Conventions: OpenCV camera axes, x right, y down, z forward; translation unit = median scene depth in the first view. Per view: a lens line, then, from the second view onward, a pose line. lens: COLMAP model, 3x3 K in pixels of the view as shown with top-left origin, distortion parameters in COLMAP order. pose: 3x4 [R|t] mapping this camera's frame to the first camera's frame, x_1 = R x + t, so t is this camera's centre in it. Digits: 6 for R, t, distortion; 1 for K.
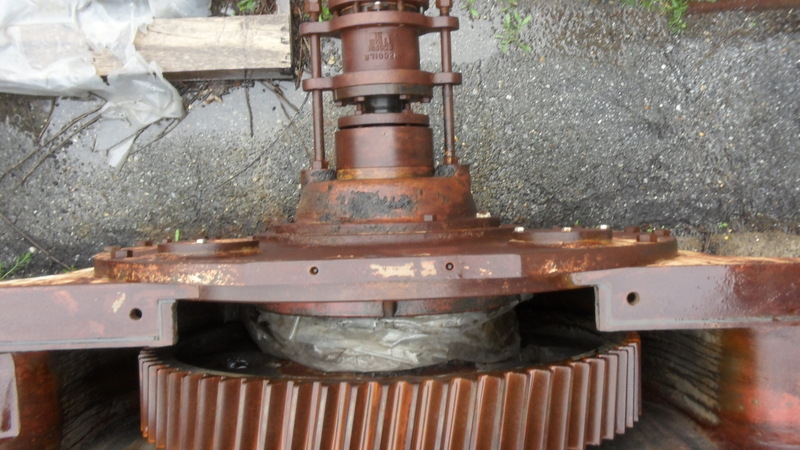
lens RADIAL K [[882.7, 0, 400.0], [0, 882.7, 225.0], [0, 0, 1]] dist [0.010614, 0.016178]
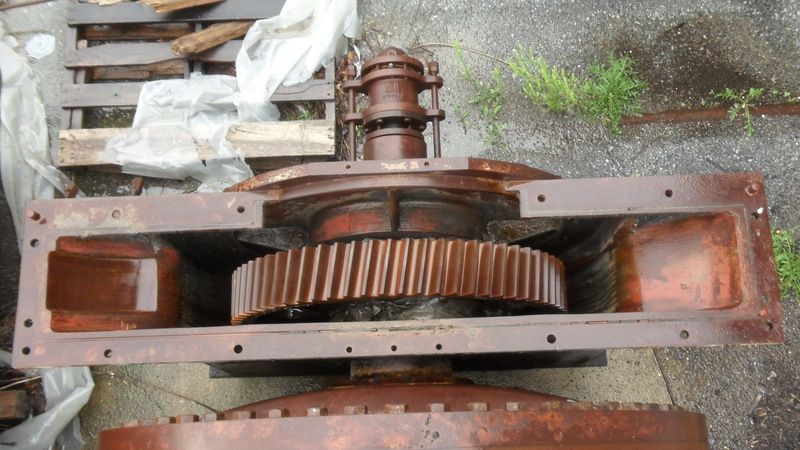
lens RADIAL K [[882.7, 0, 400.0], [0, 882.7, 225.0], [0, 0, 1]] dist [0.010614, 0.016178]
pose [[0.999164, -0.007526, -0.040173, 0.036702], [-0.004109, 0.959429, -0.281921, 0.329527], [0.040665, 0.281850, 0.958596, -0.316111]]
